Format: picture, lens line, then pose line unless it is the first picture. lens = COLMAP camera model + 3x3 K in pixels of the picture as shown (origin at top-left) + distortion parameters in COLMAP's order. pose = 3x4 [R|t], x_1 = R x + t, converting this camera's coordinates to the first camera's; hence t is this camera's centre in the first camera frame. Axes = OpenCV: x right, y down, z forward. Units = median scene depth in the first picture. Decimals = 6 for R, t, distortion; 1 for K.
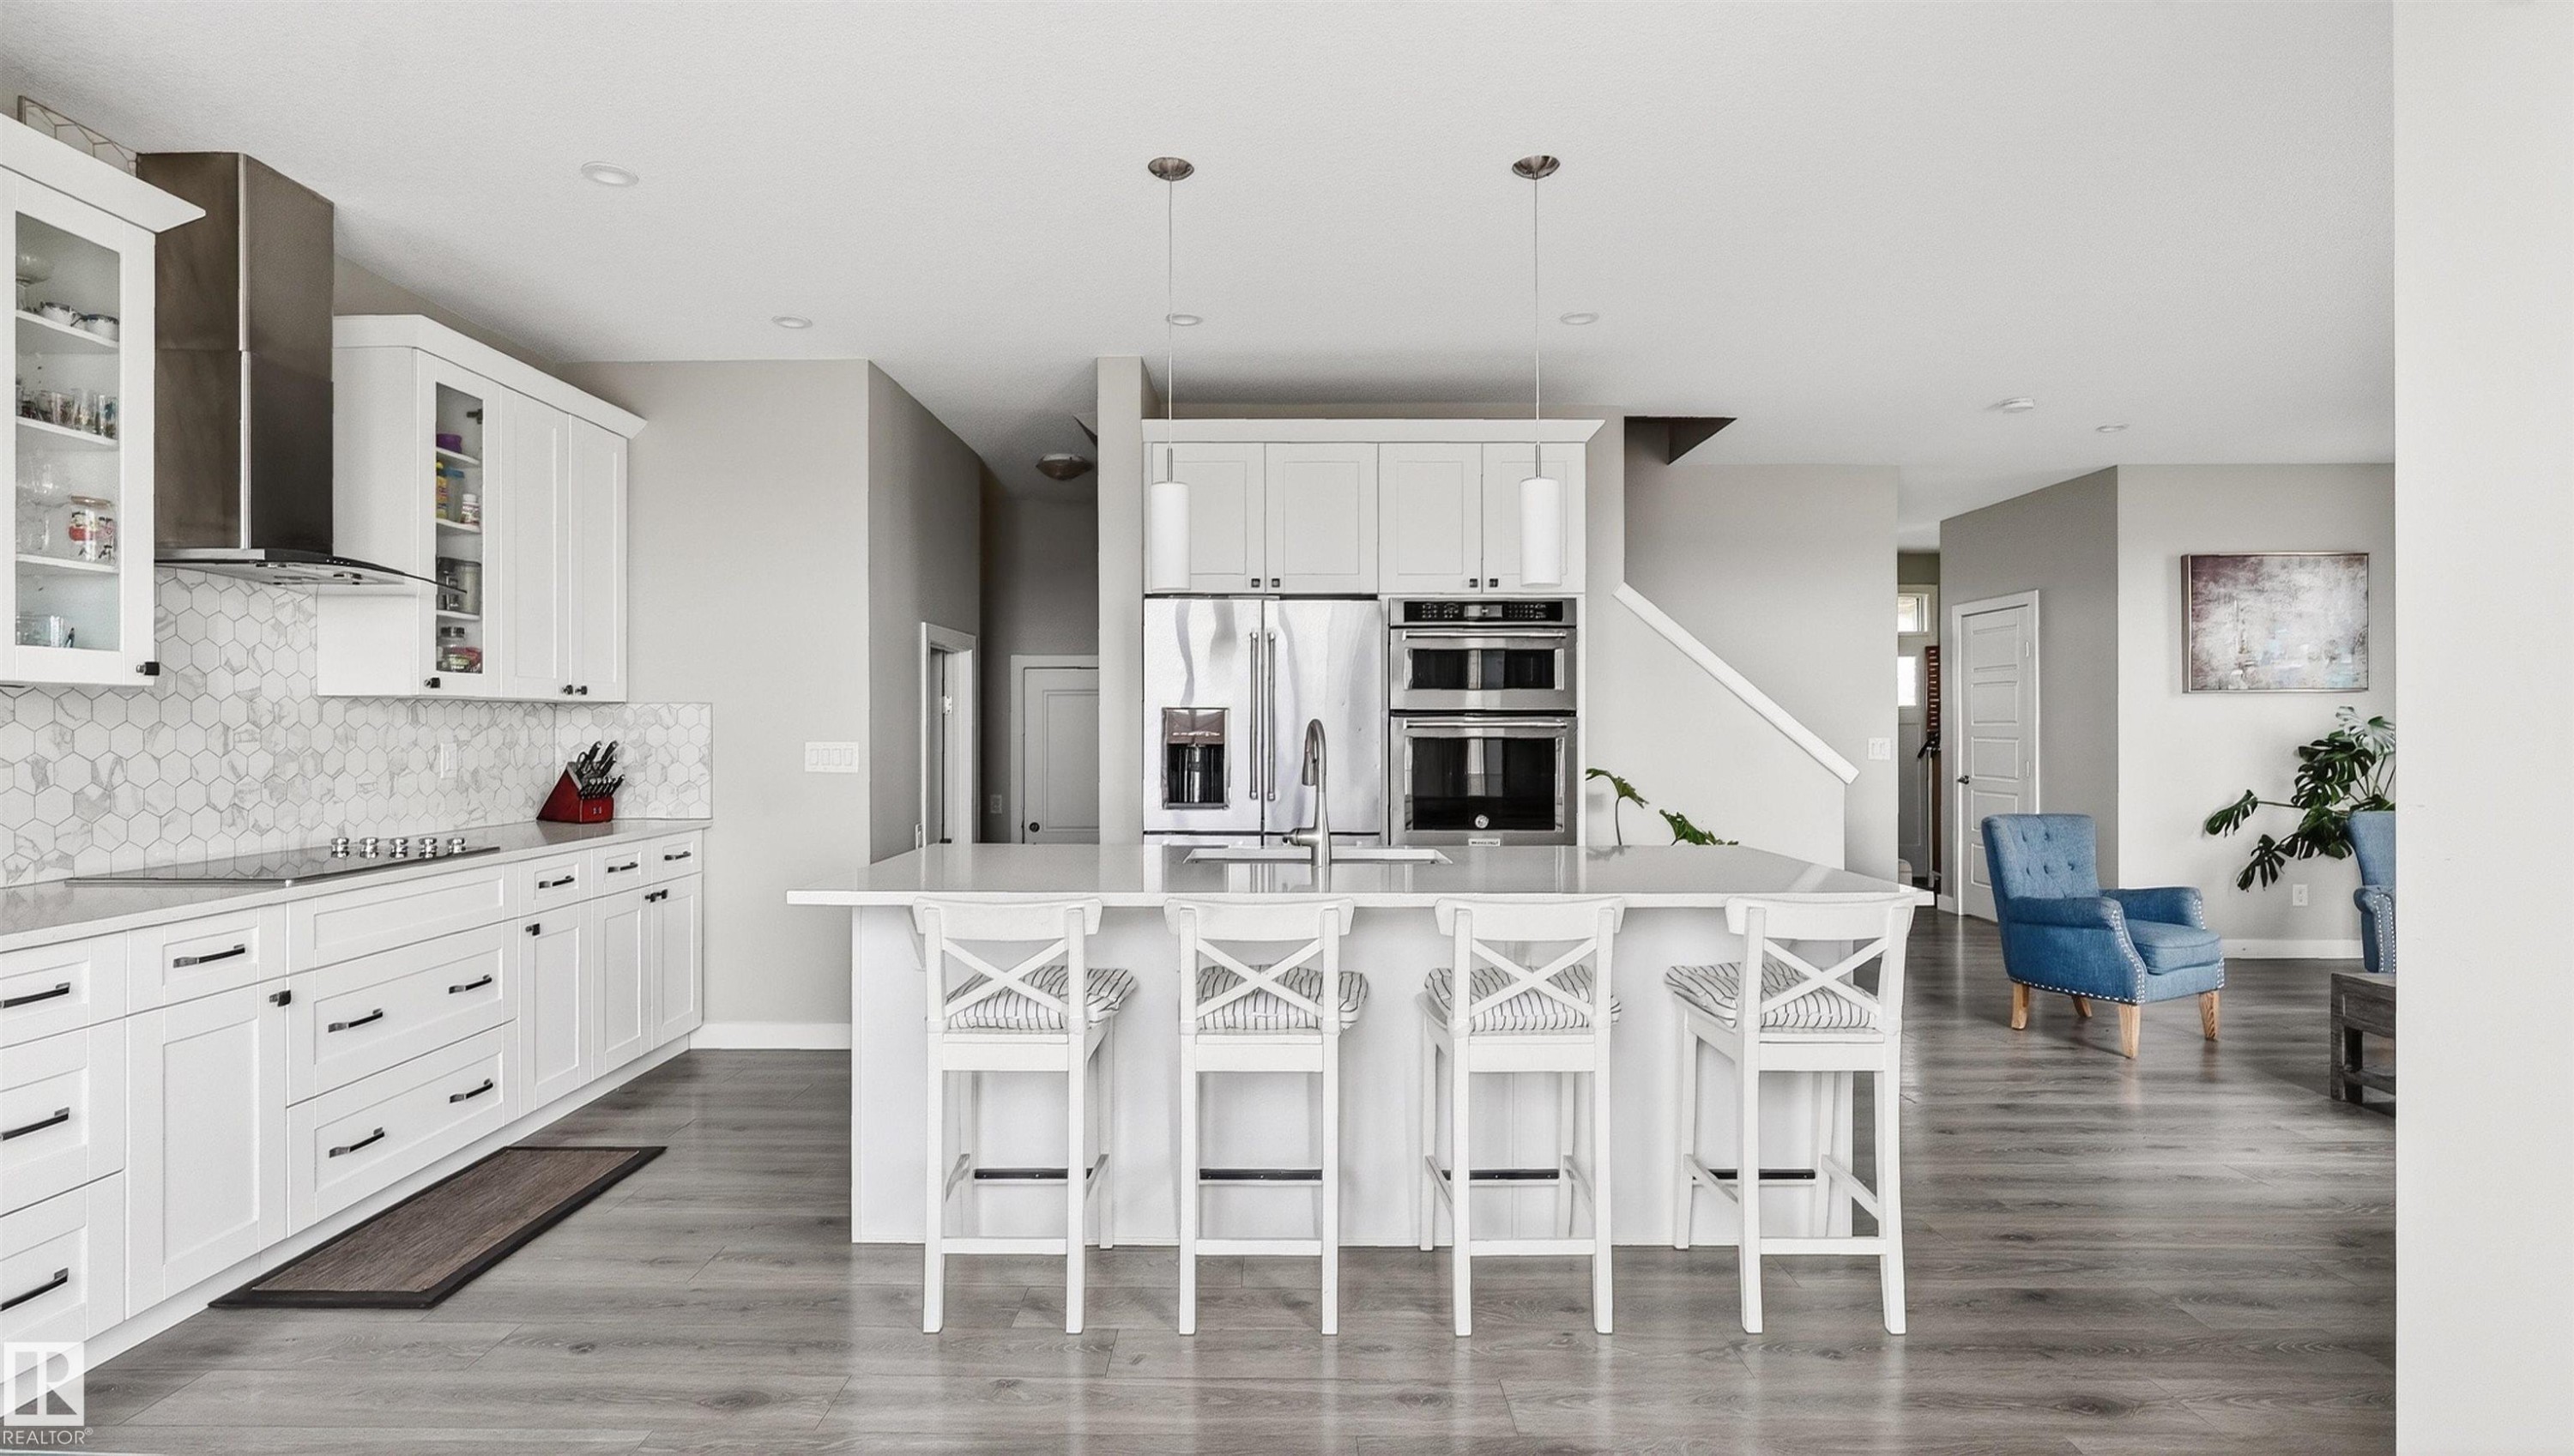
lens RADIAL K [[1192.2, 0, 1275.7], [0, 1192.2, 725.8], [0, 0, 1]] dist [-0.025564, 0.012825]
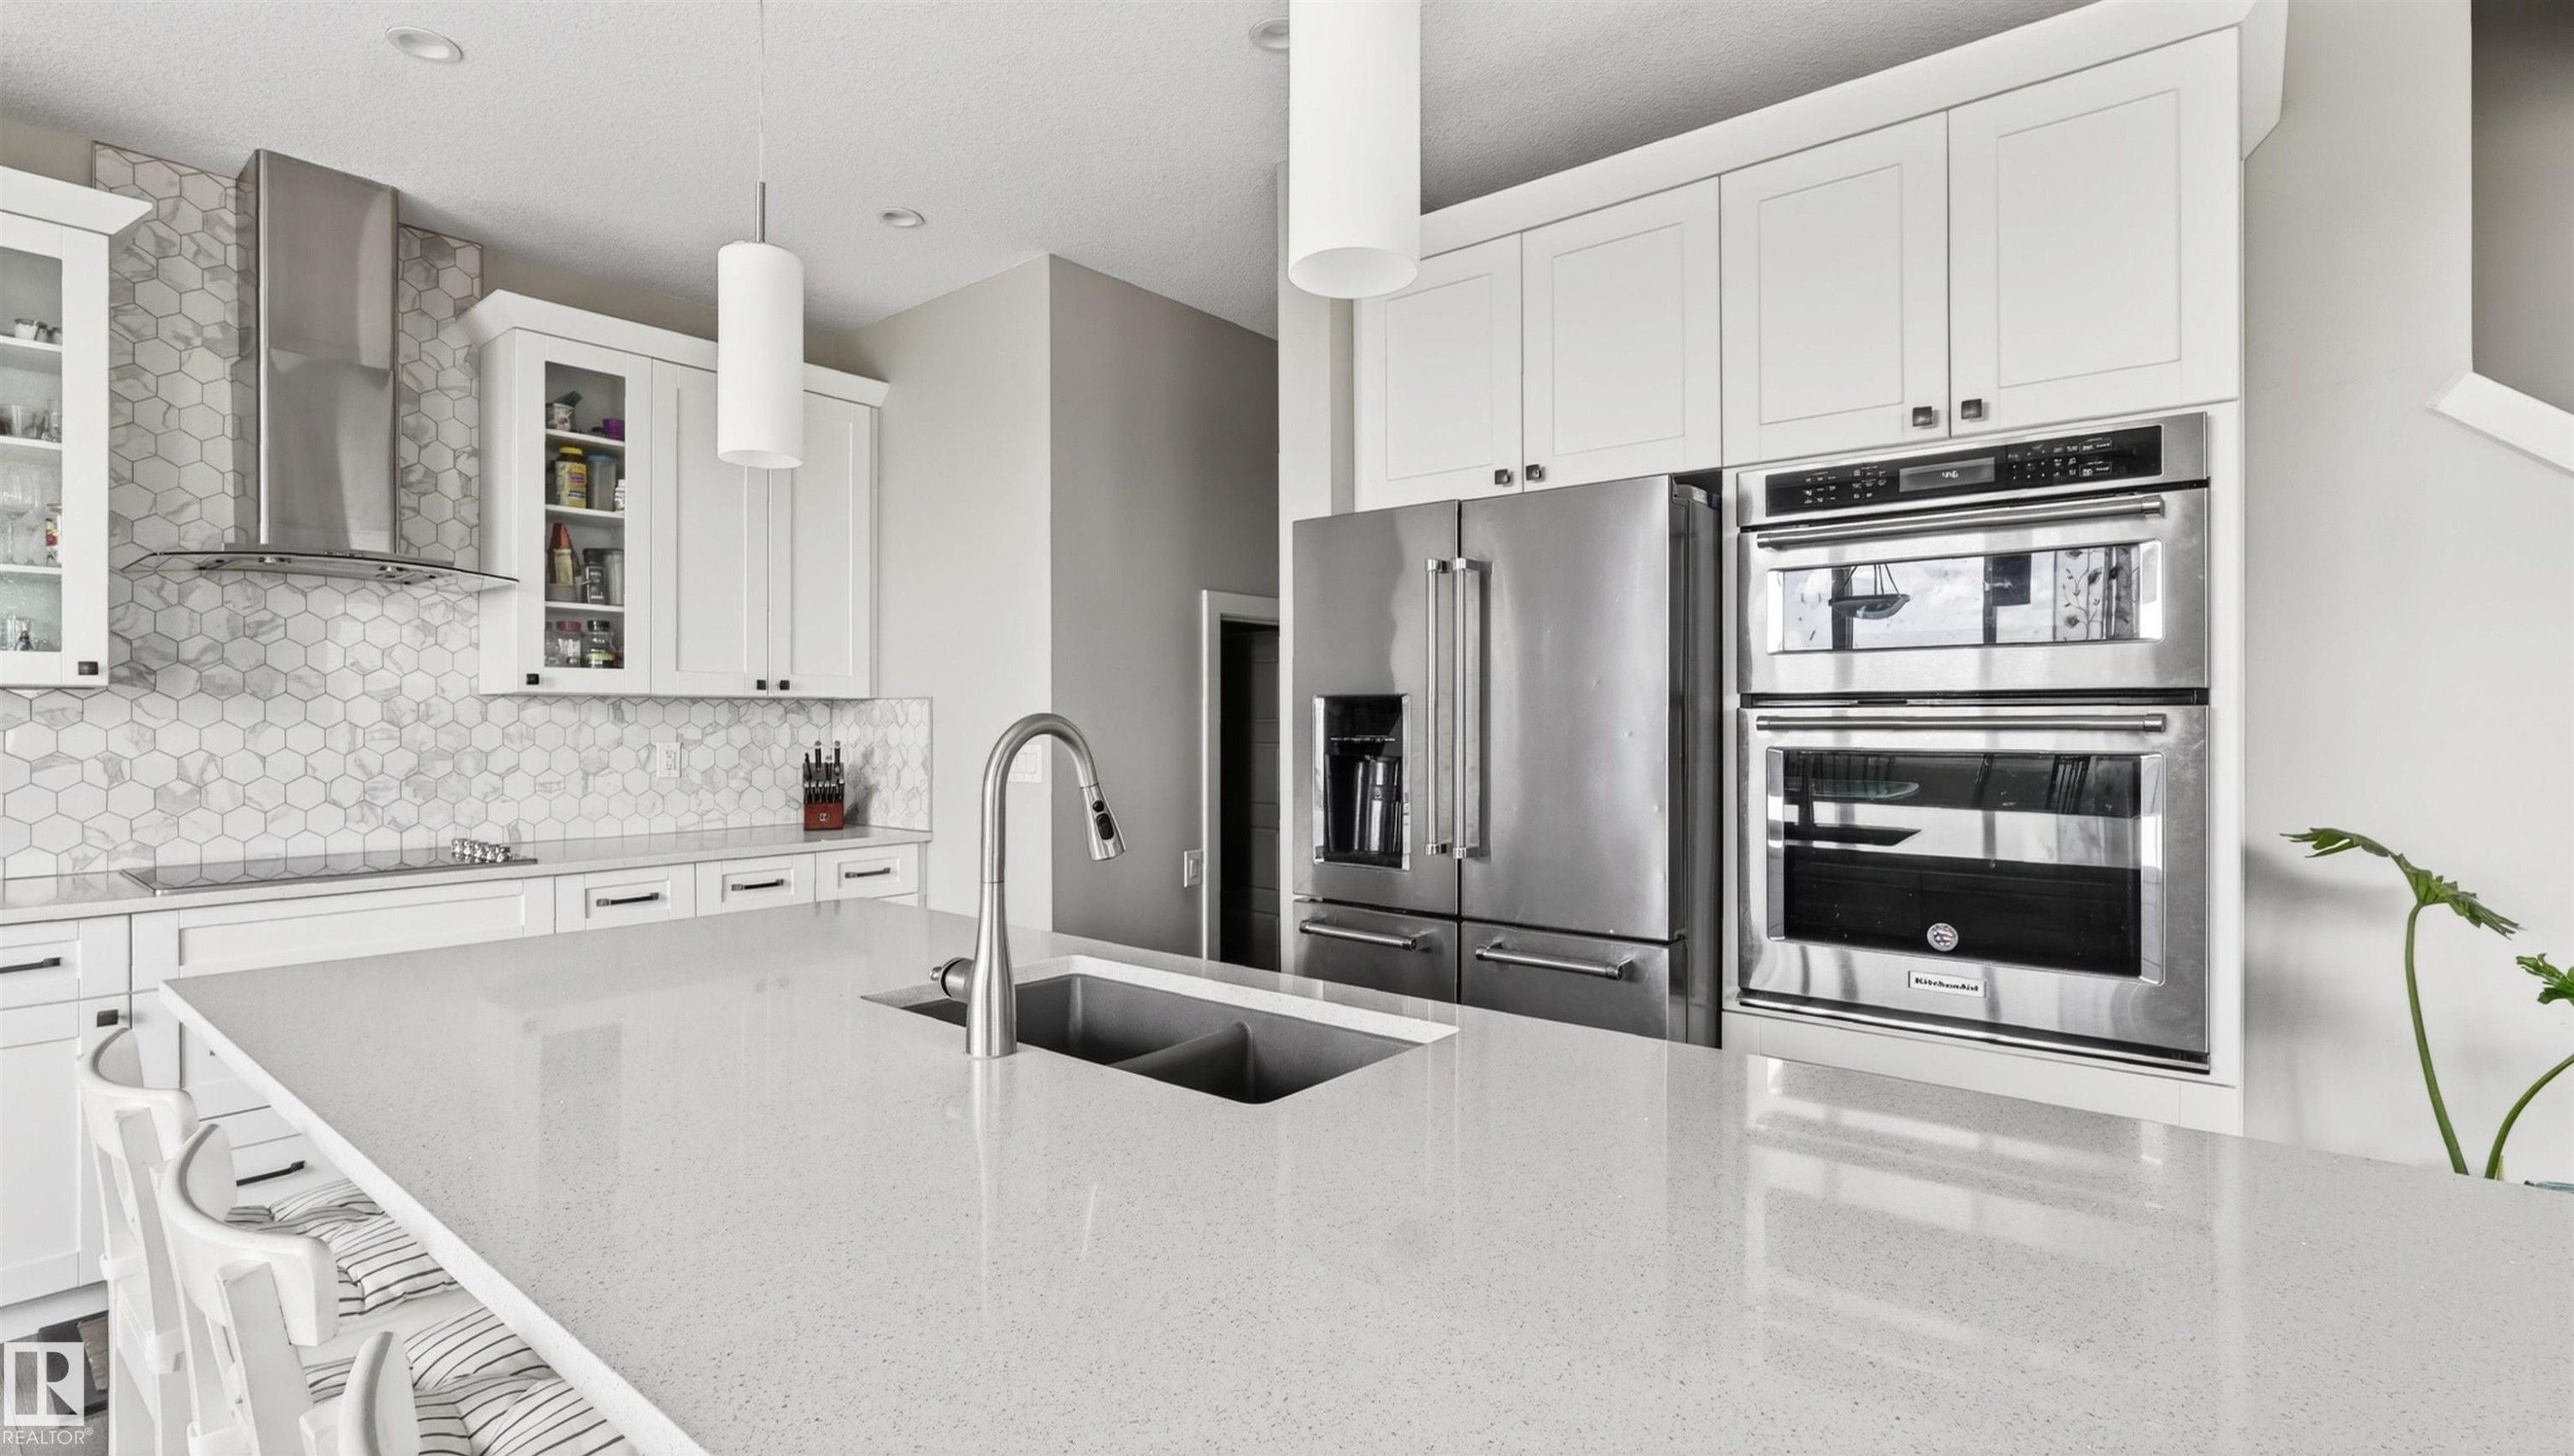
lens RADIAL K [[1185.8, 0, 1276.1], [0, 1185.8, 714.5], [0, 0, 1]] dist [-0.024475, 0.012660]
pose [[0.776599, -0.003815, -0.629984, 0.318036], [0.000111, 0.999982, -0.005919, -0.002204], [0.629996, 0.004527, 0.776585, 0.601050]]
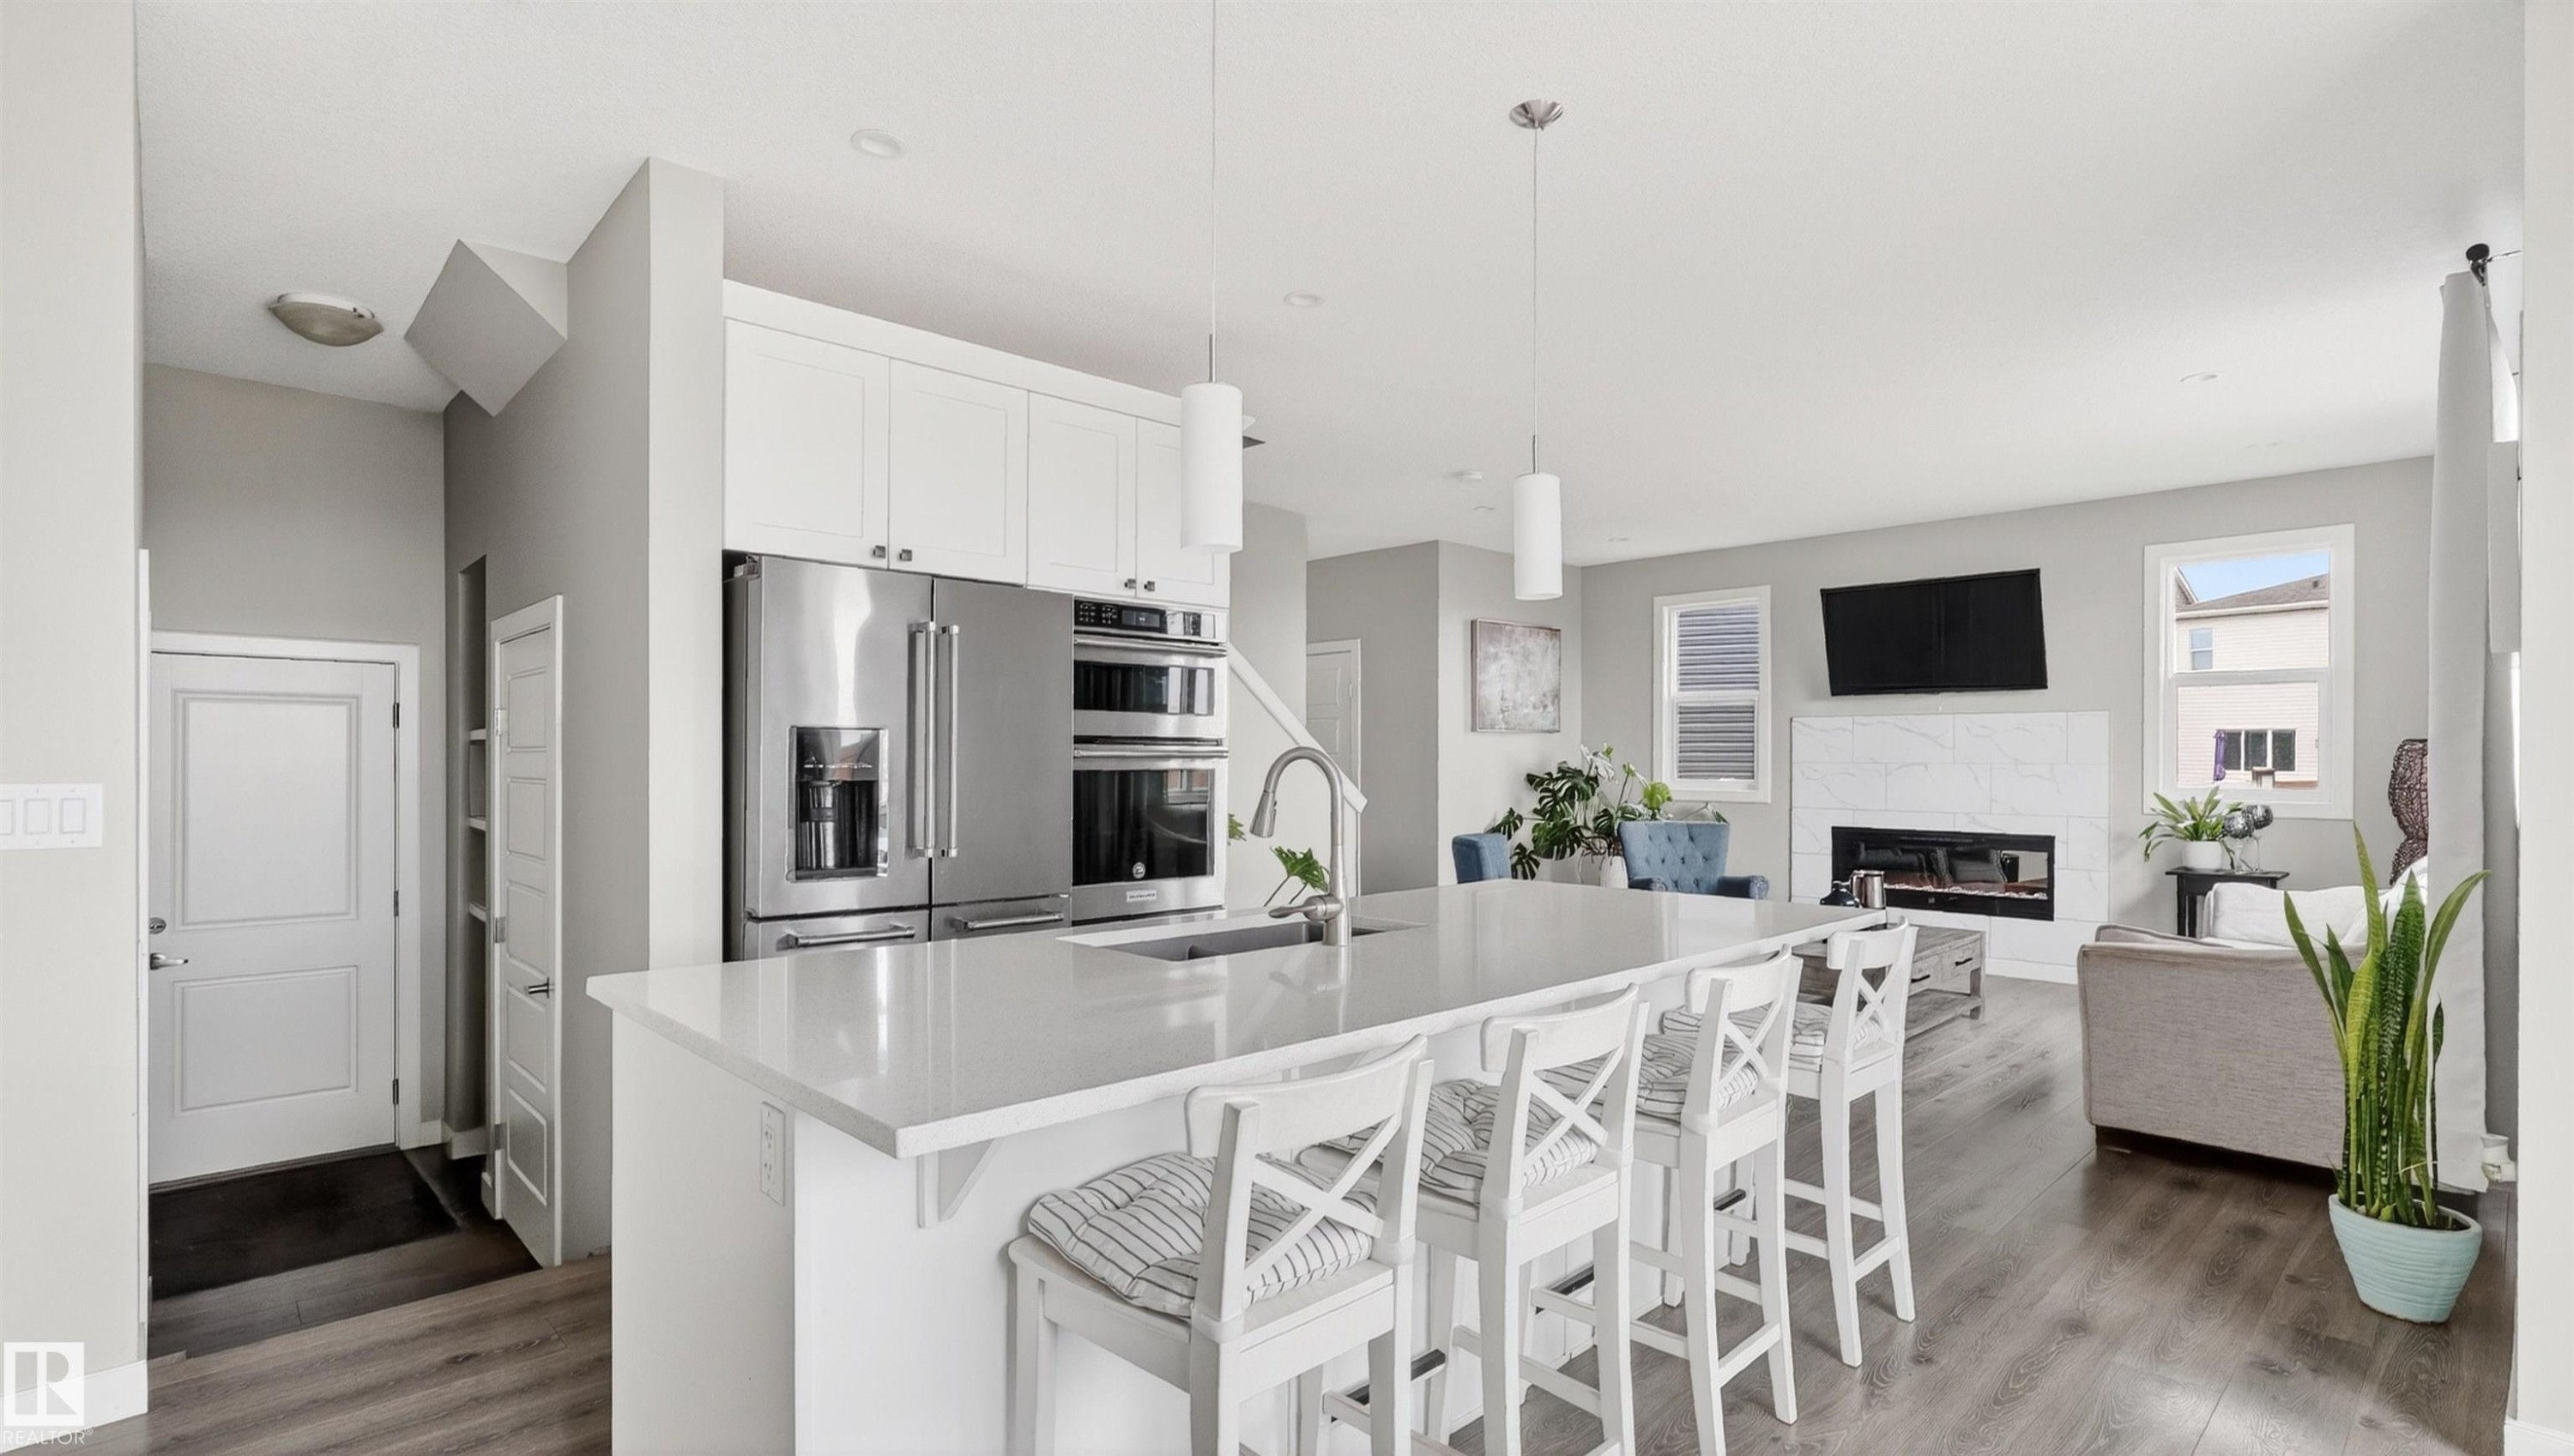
lens RADIAL K [[1194.7, 0, 1282.2], [0, 1194.7, 759.8], [0, 0, 1]] dist [-0.027341, 0.011614]
pose [[0.721402, 0.002101, 0.692513, -0.410776], [-0.005157, 0.999984, 0.002338, 0.000473], [-0.692497, -0.005257, 0.721401, 0.400105]]
